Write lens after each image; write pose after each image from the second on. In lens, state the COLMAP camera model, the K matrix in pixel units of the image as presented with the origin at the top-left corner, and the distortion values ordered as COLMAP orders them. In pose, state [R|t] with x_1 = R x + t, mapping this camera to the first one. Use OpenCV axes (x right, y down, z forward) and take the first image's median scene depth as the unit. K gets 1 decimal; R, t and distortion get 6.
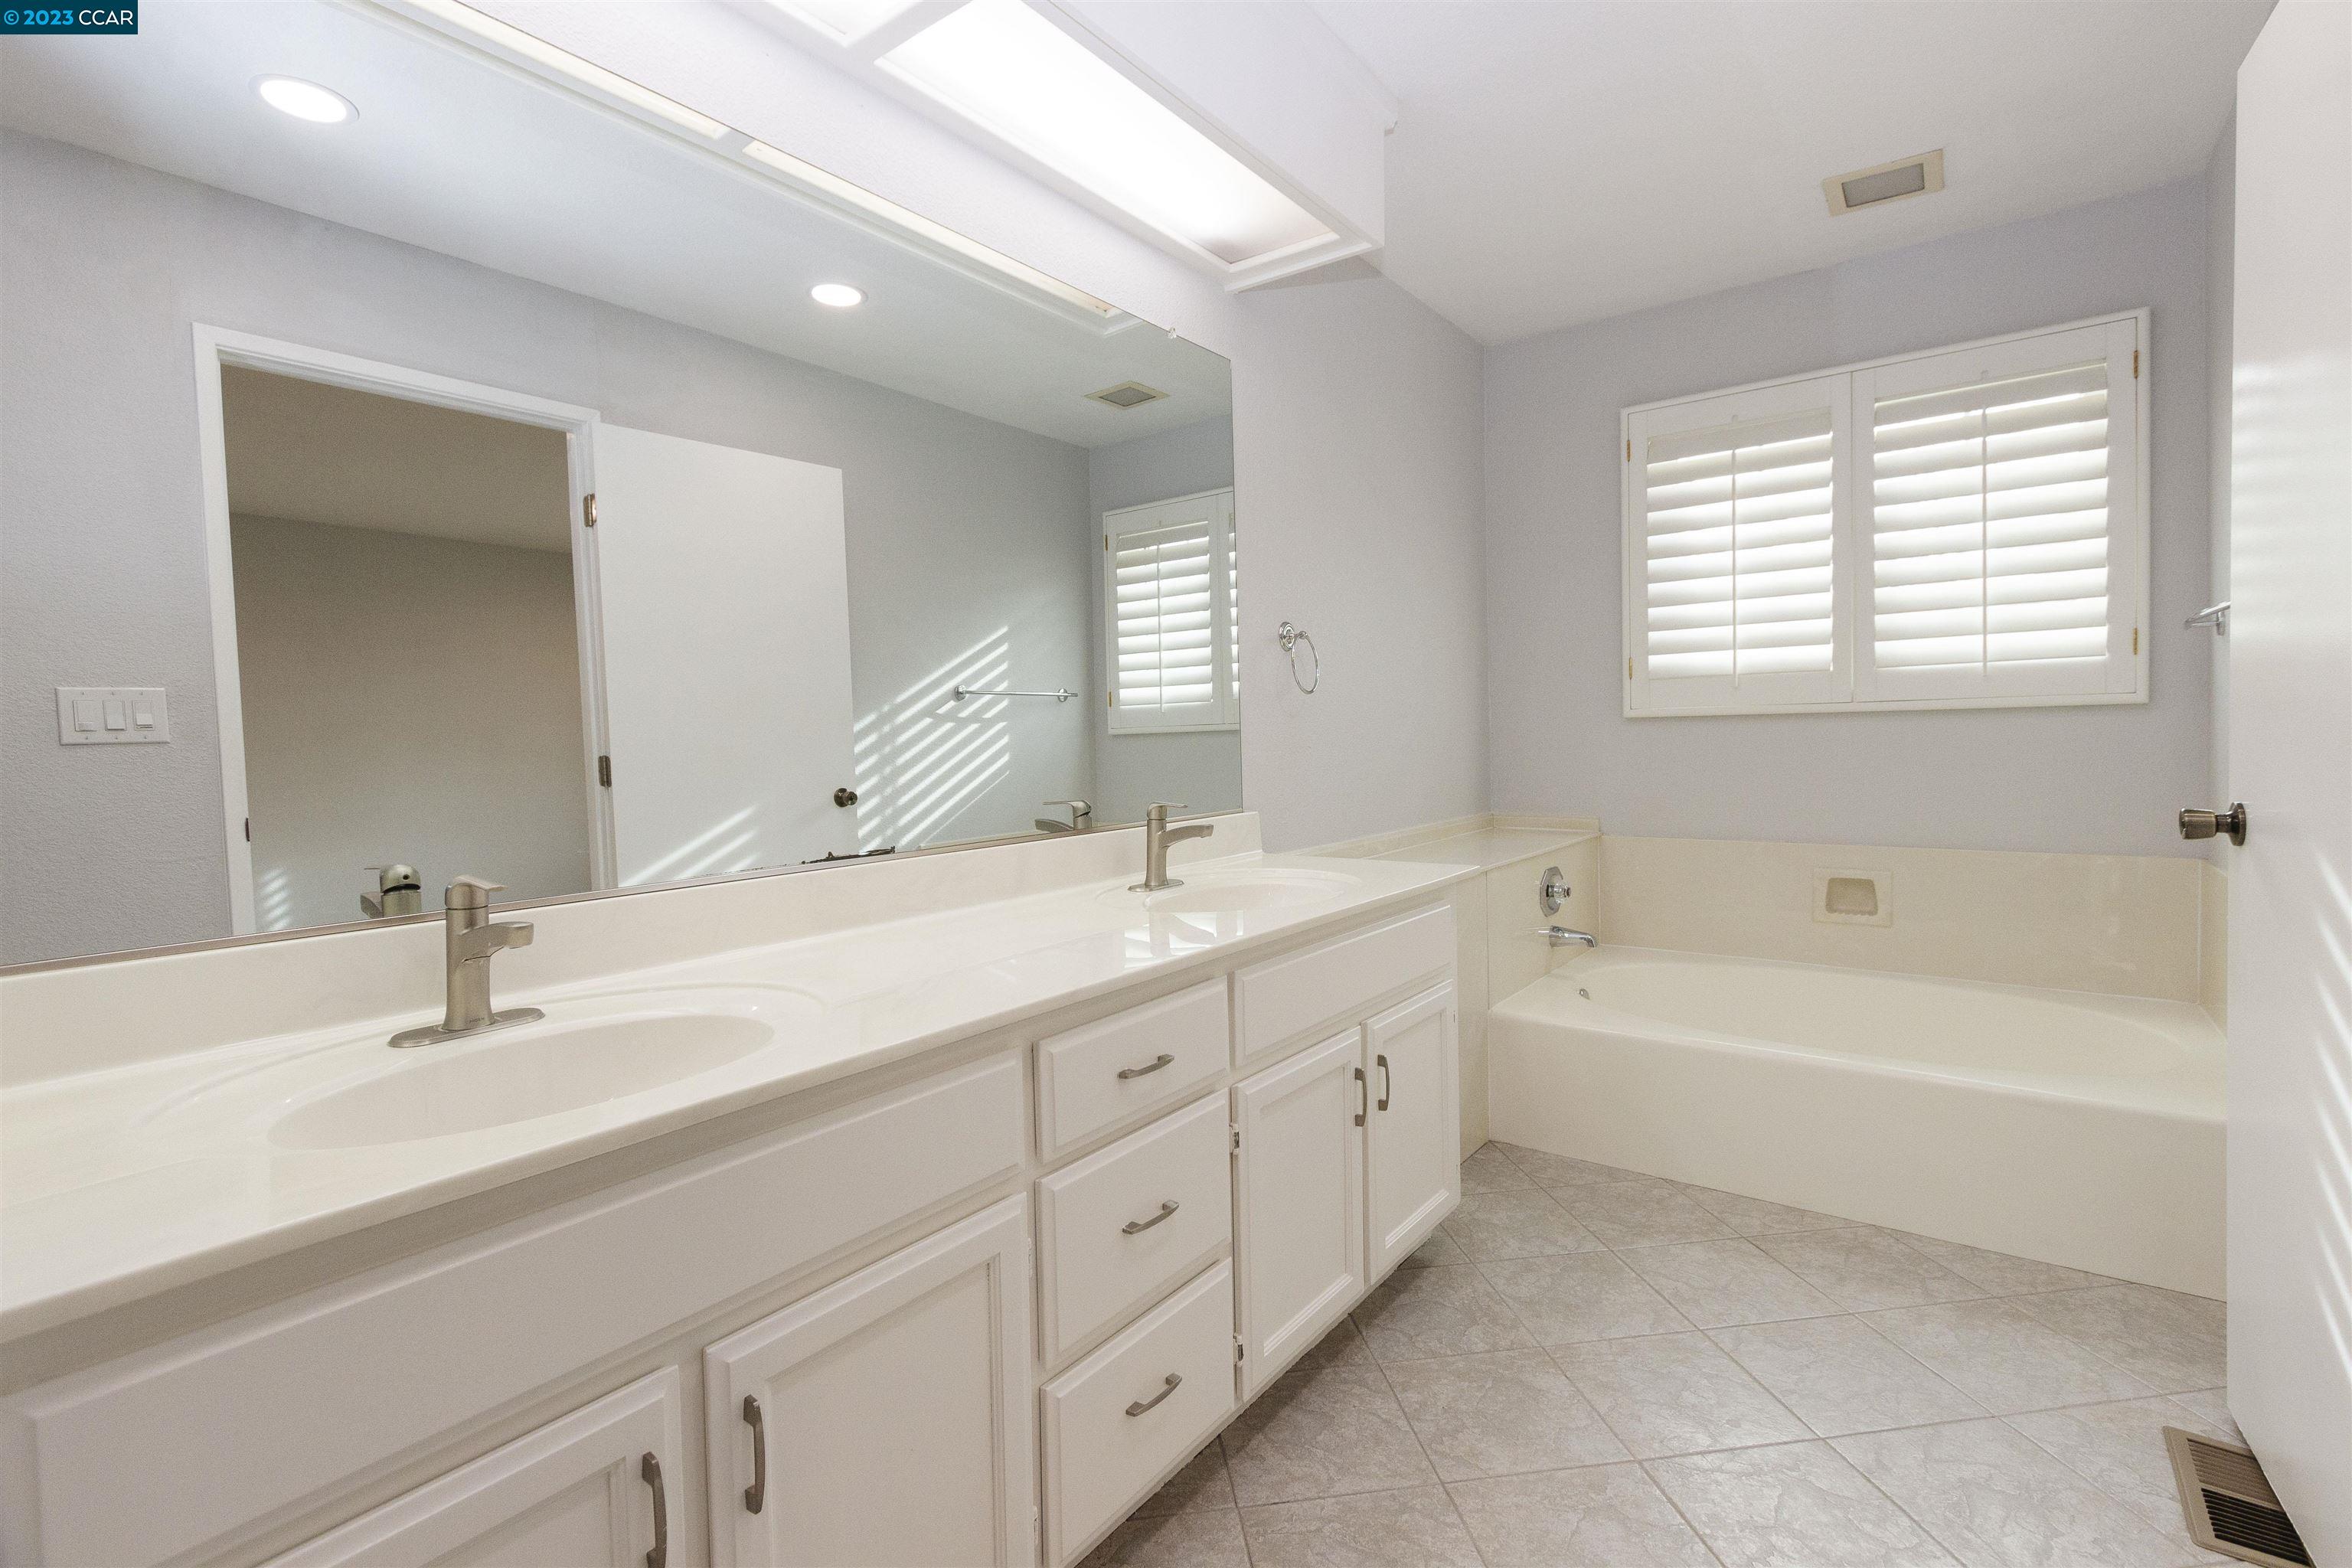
lens RADIAL K [[1052.5, 0, 1179.8], [0, 1052.5, 768.9], [0, 0, 1]] dist [0.003126, 0.000107]
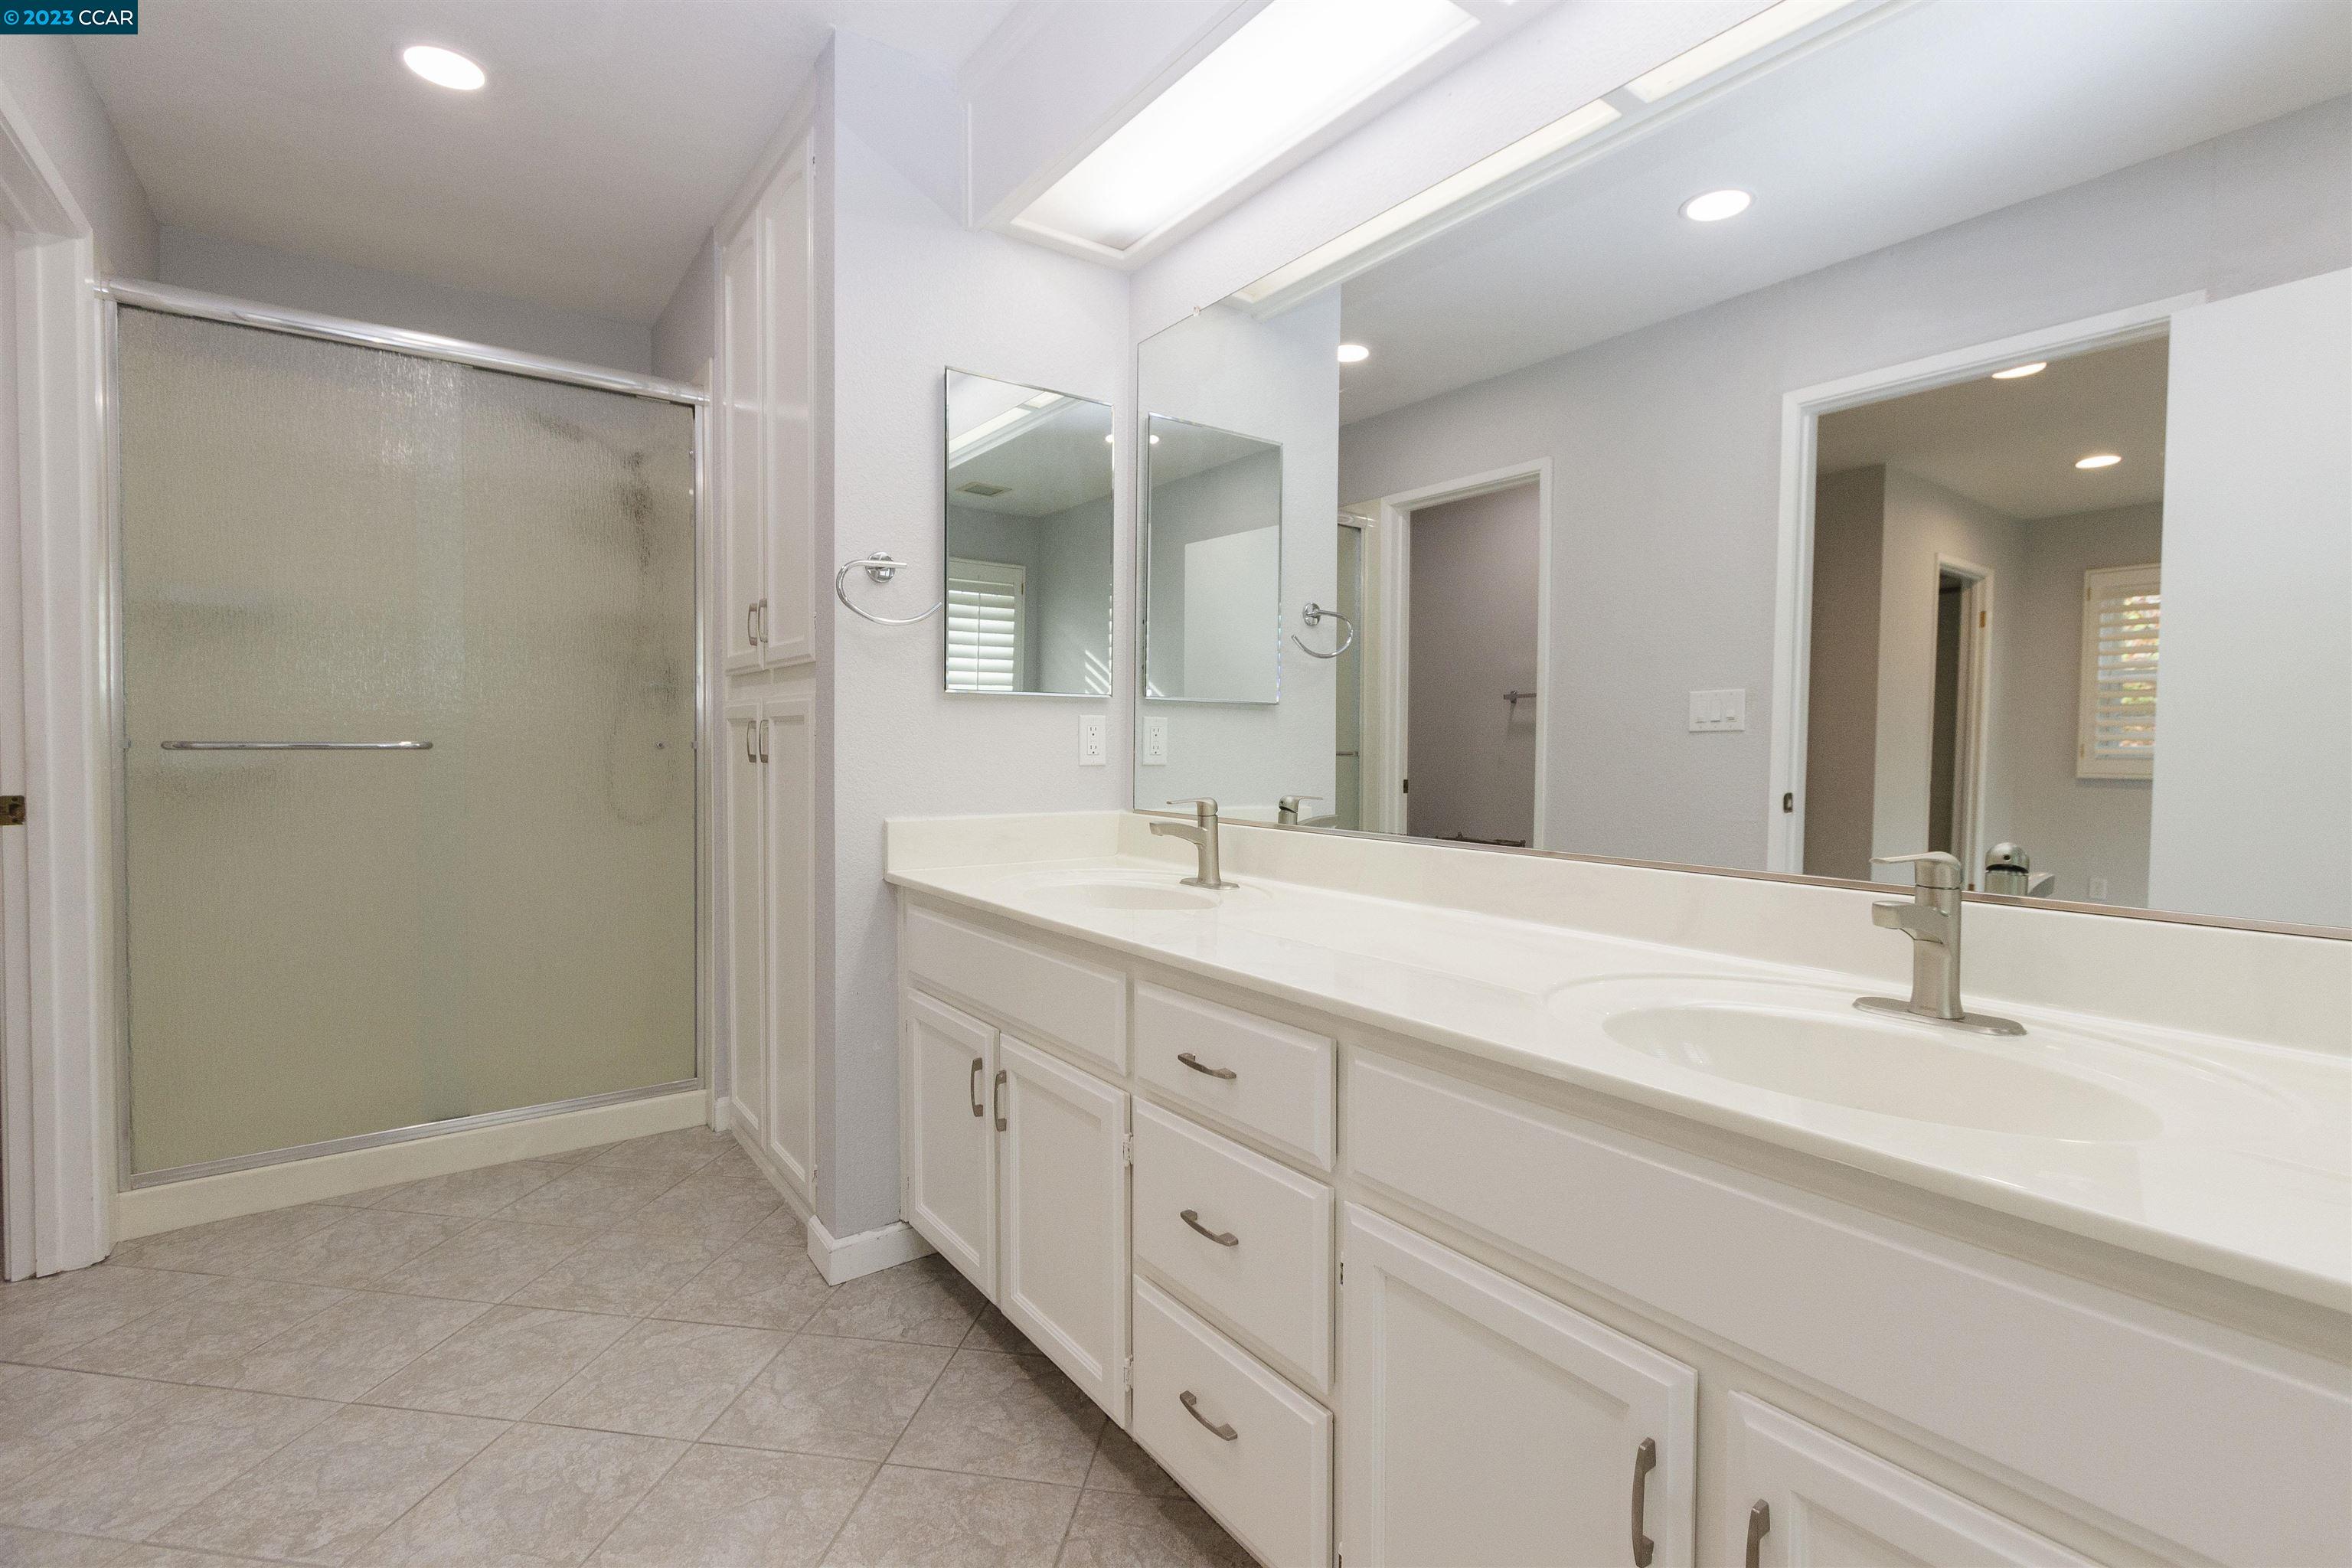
lens RADIAL K [[1052.5, 0, 1179.8], [0, 1052.5, 768.9], [0, 0, 1]] dist [0.003126, 0.000107]
pose [[-0.287909, 0.035967, -0.956982, 0.765387], [-0.034189, 0.998271, 0.047804, -0.024865], [0.957047, 0.046482, -0.286182, 1.082237]]
